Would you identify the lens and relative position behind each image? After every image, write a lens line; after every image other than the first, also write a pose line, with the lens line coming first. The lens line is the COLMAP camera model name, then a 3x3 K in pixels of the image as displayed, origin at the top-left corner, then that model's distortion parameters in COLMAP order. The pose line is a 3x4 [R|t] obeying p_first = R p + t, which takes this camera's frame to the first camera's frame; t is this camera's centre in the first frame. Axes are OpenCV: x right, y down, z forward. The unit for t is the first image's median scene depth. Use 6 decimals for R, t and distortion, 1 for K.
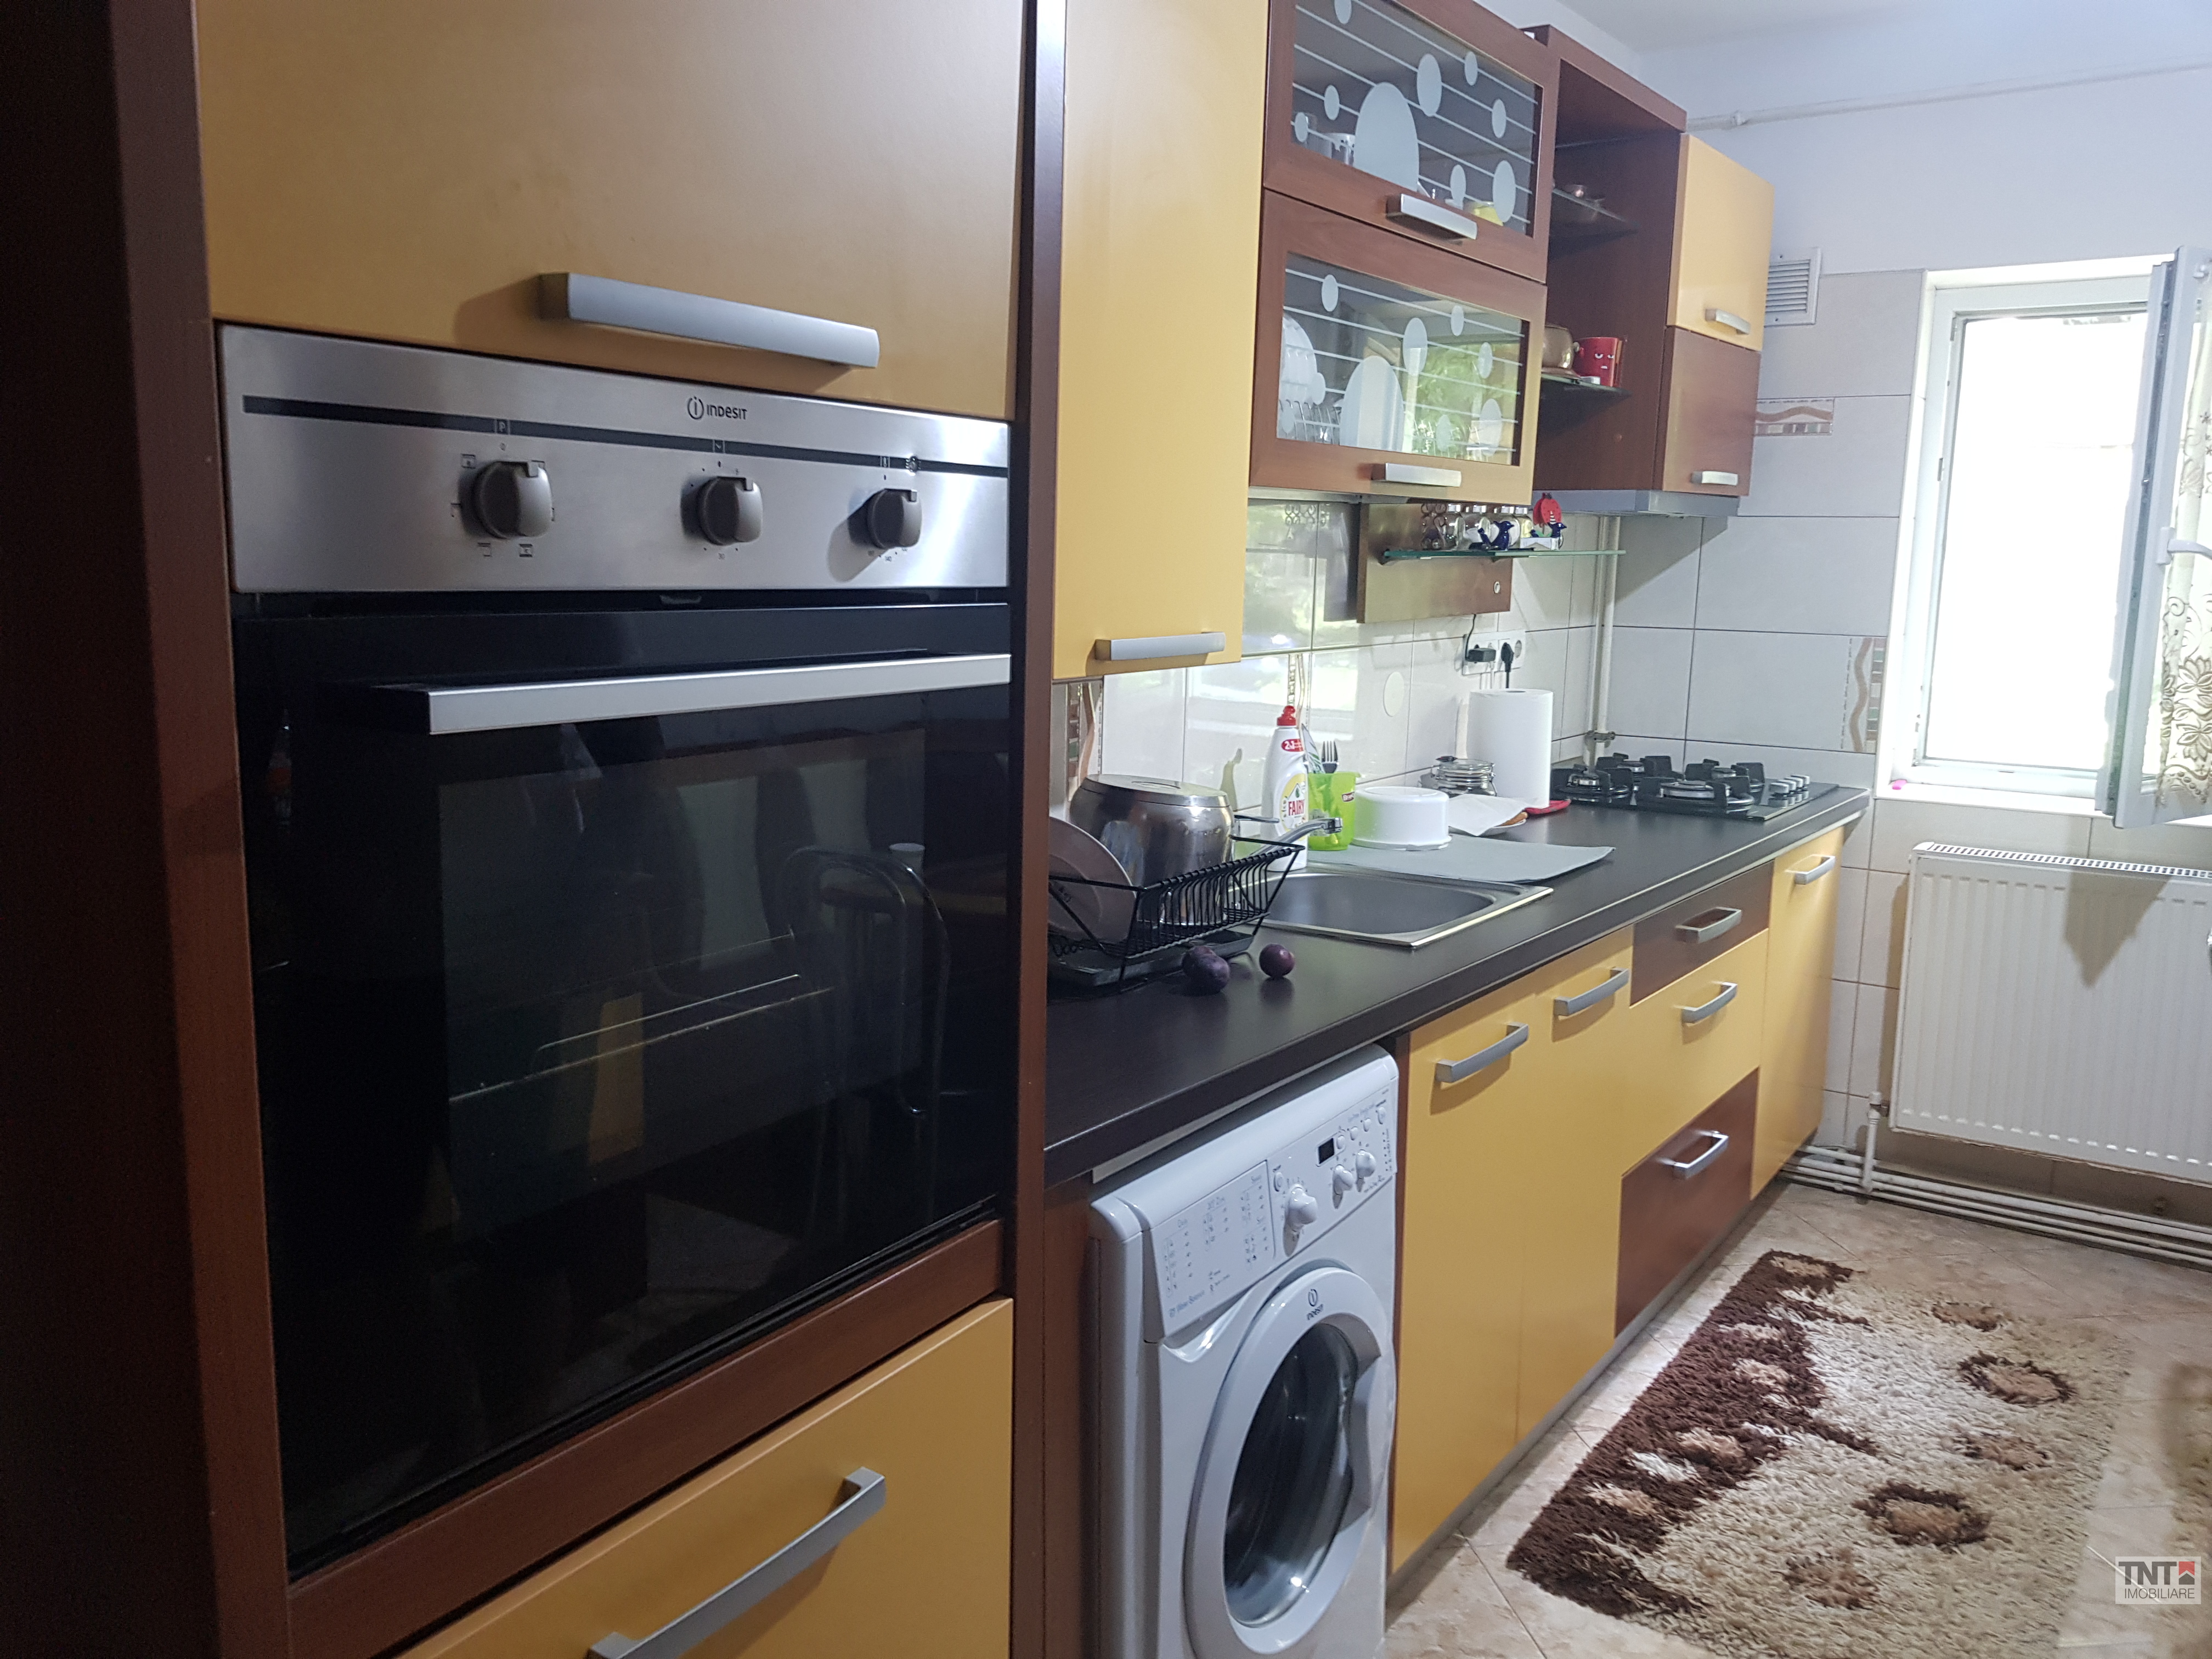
lens RADIAL K [[1863.2, 0, 938.1], [0, 1863.2, 769.7], [0, 0, 1]] dist [0.113420, -0.139939]
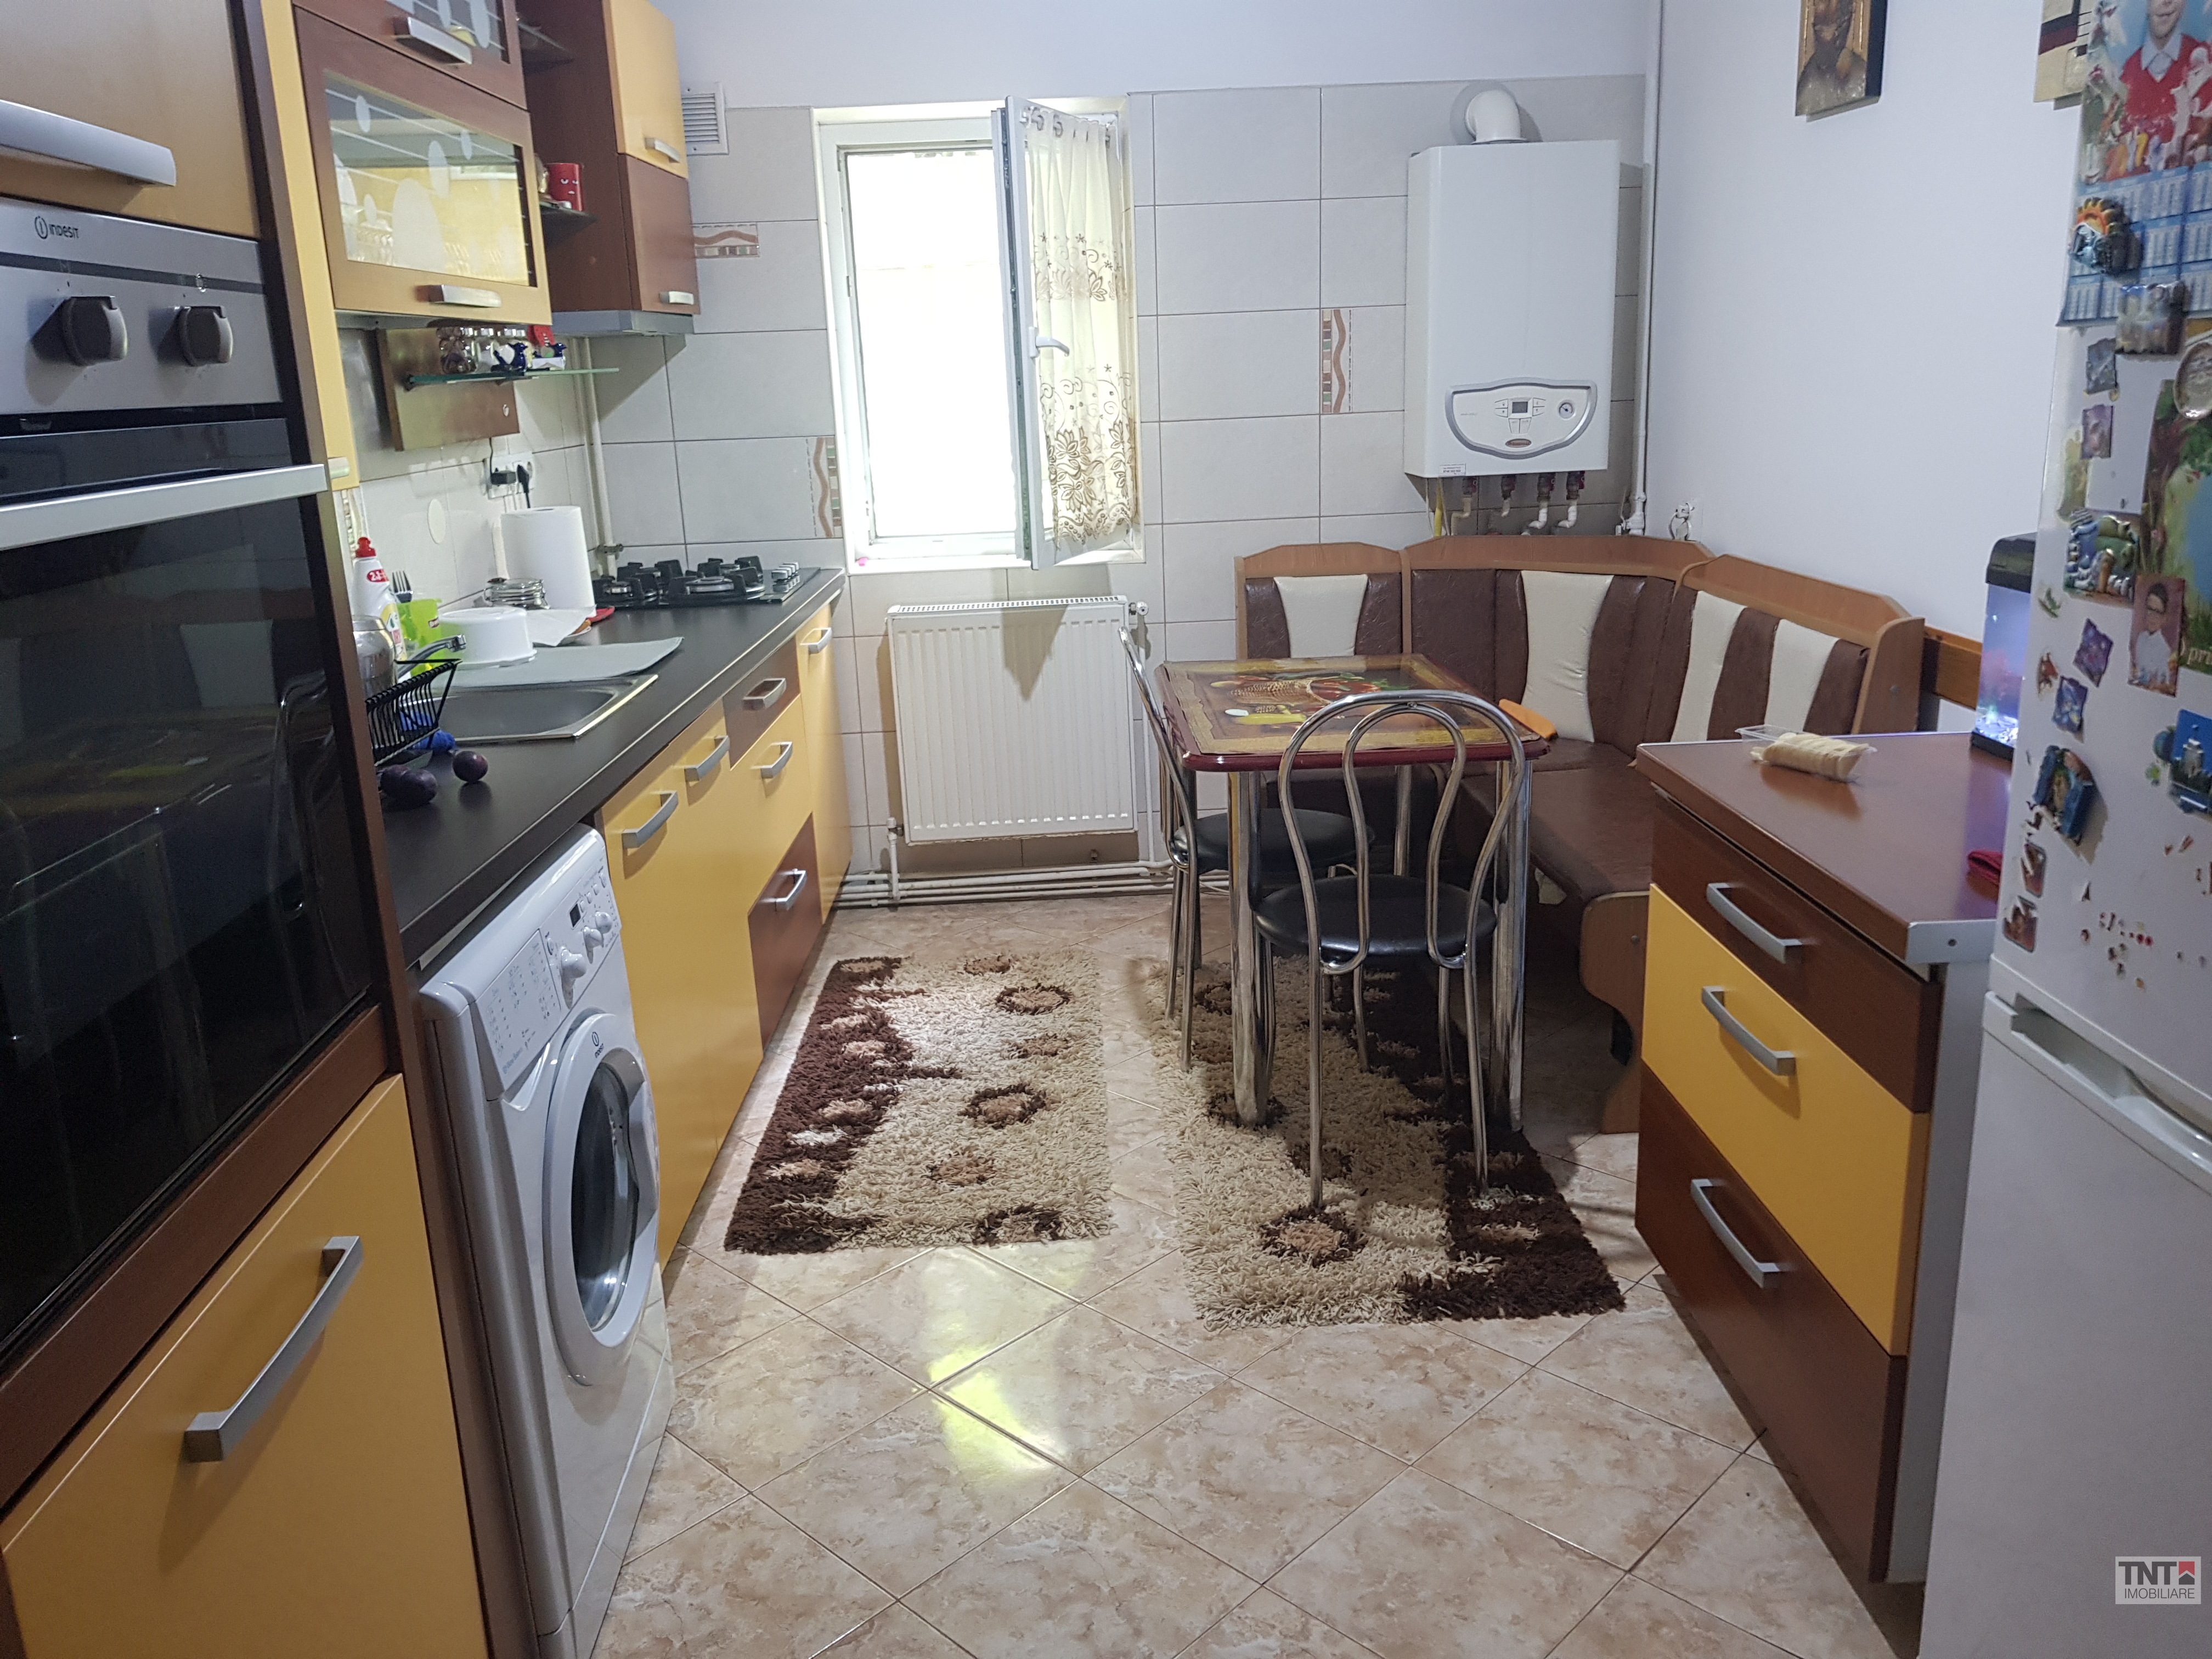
lens RADIAL K [[1934.5, 0, 1112.4], [0, 1934.5, 841.6], [0, 0, 1]] dist [0.113753, -0.262449]
pose [[0.781501, -0.195728, 0.592408, -0.147111], [0.129660, 0.979738, 0.152652, 0.016762], [-0.610283, -0.042486, 0.791044, -0.071597]]
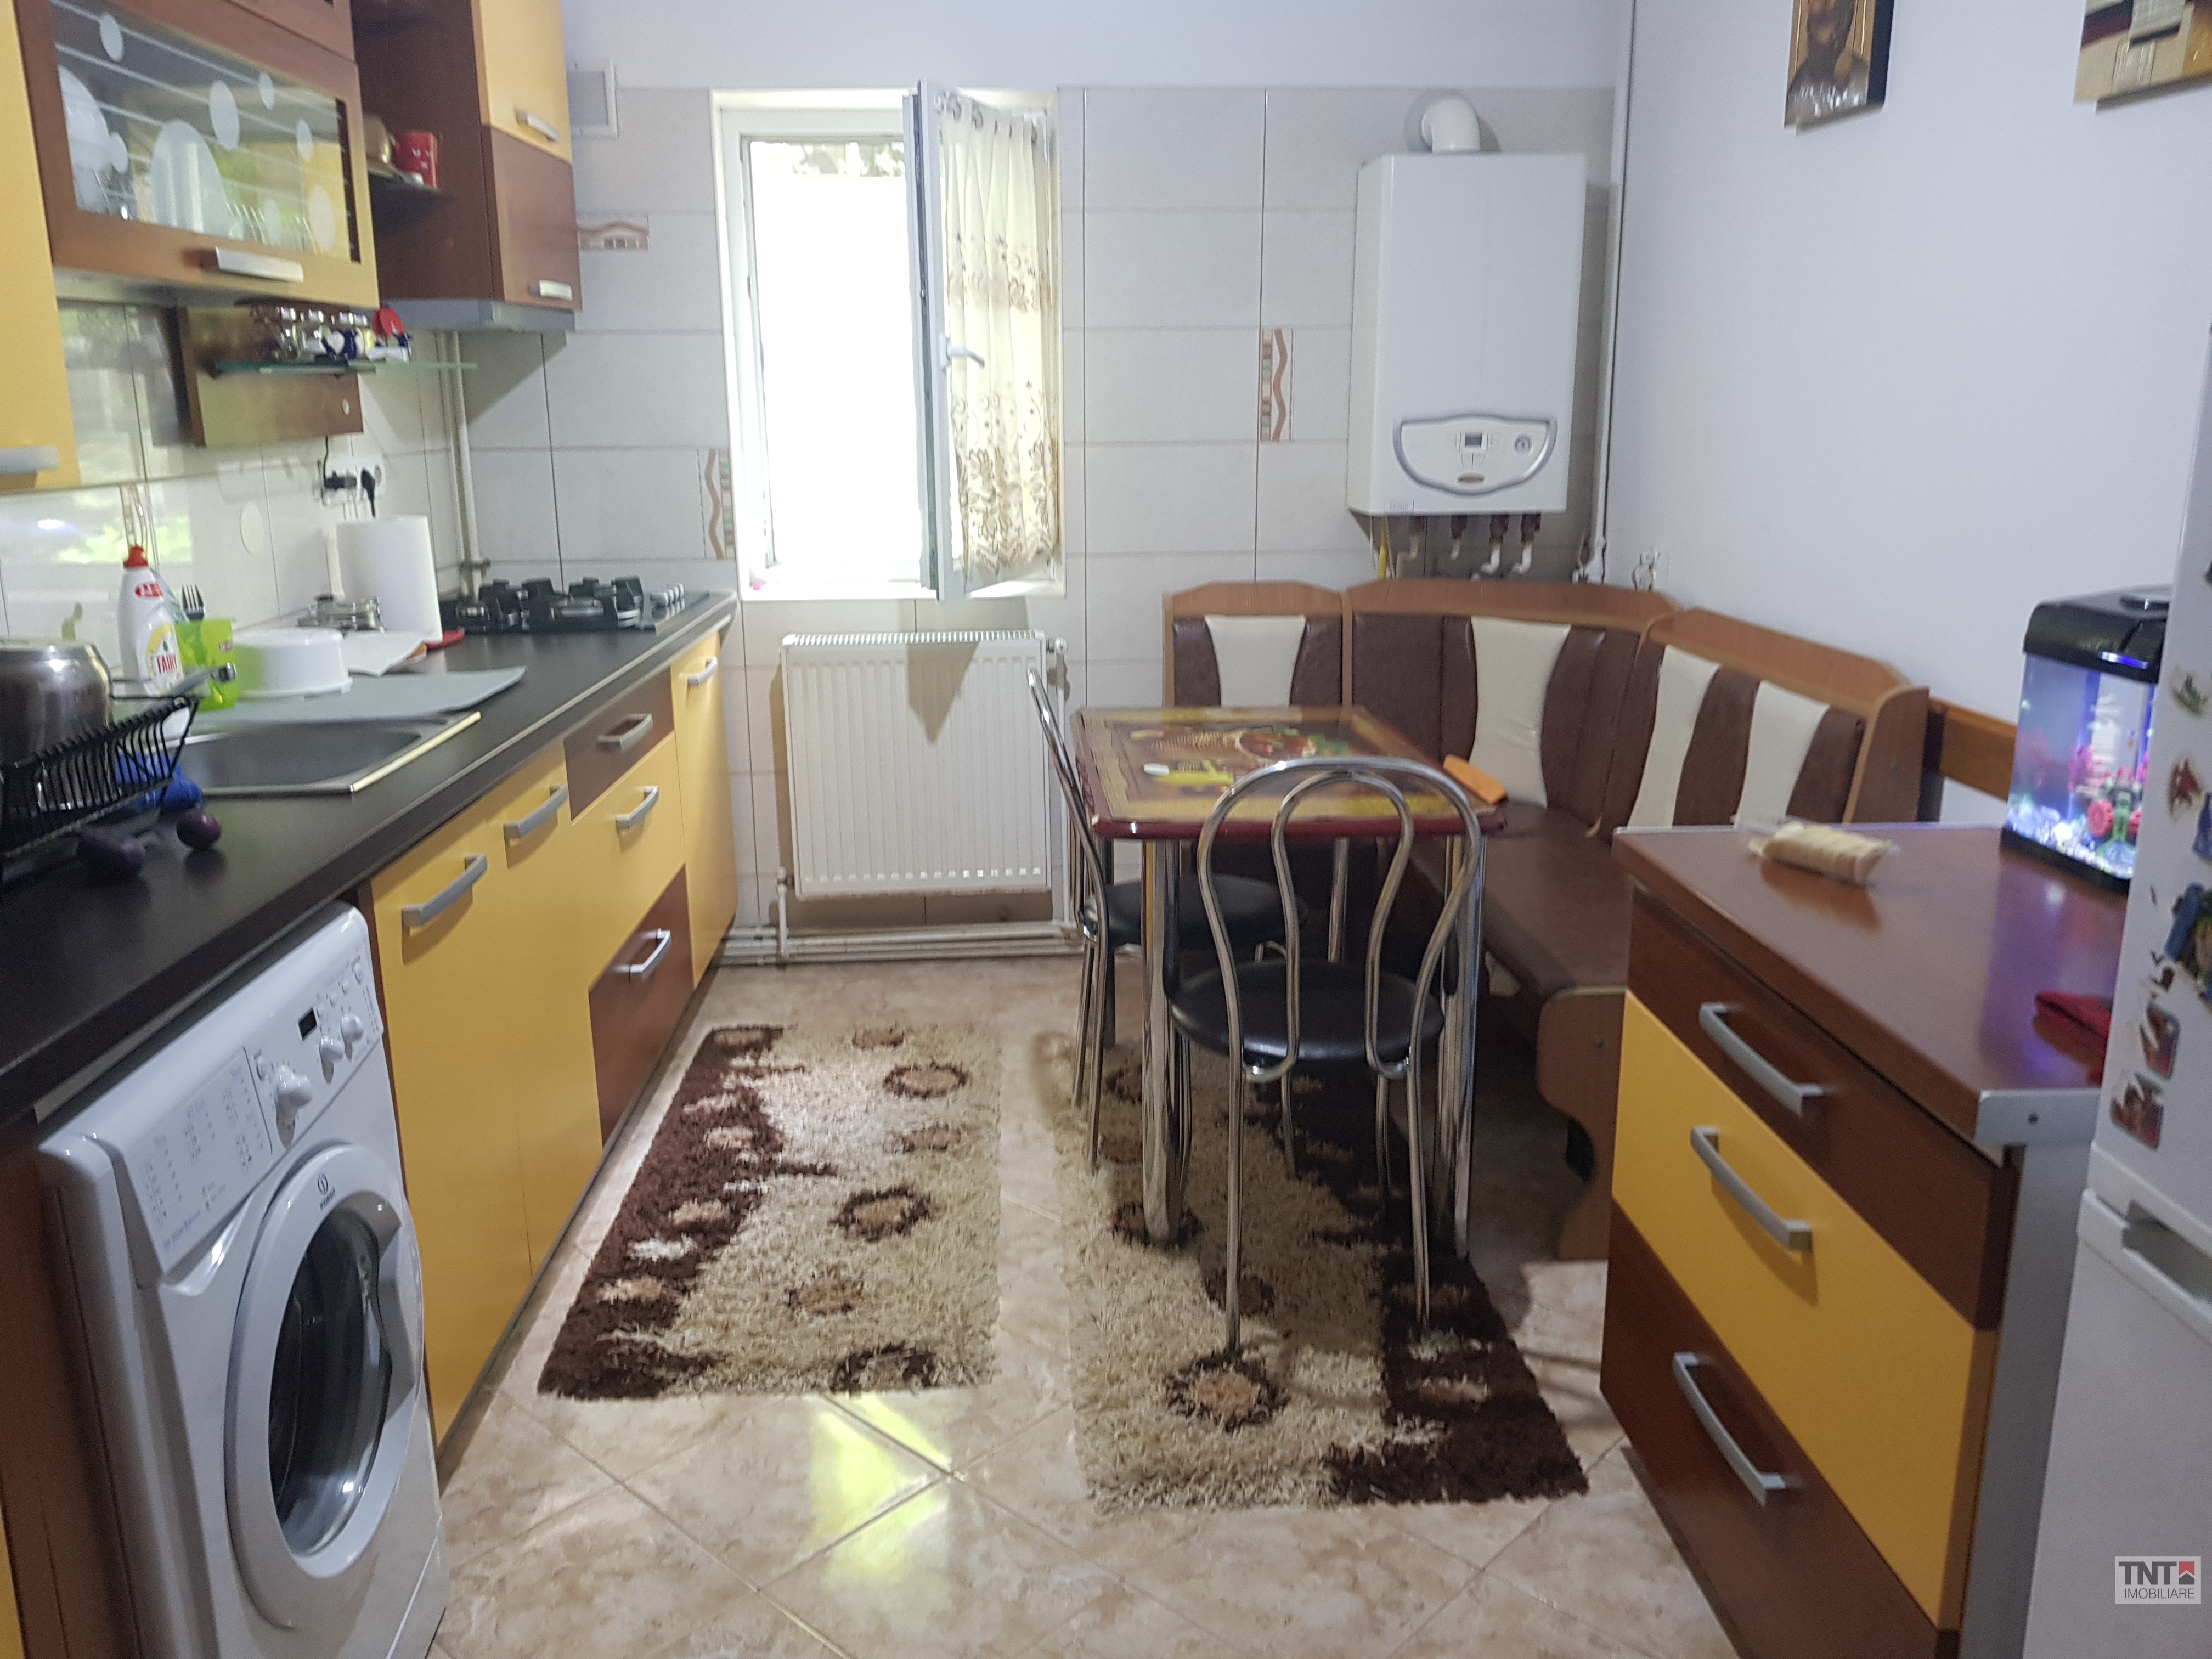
lens RADIAL K [[1859.5, 0, 1153.7], [0, 1859.5, 822.7], [0, 0, 1]] dist [0.102489, -0.185613]
pose [[0.754454, -0.168390, 0.634384, -0.027250], [0.102027, 0.984869, 0.140085, 0.016685], [-0.648374, -0.040963, 0.760219, 0.044313]]
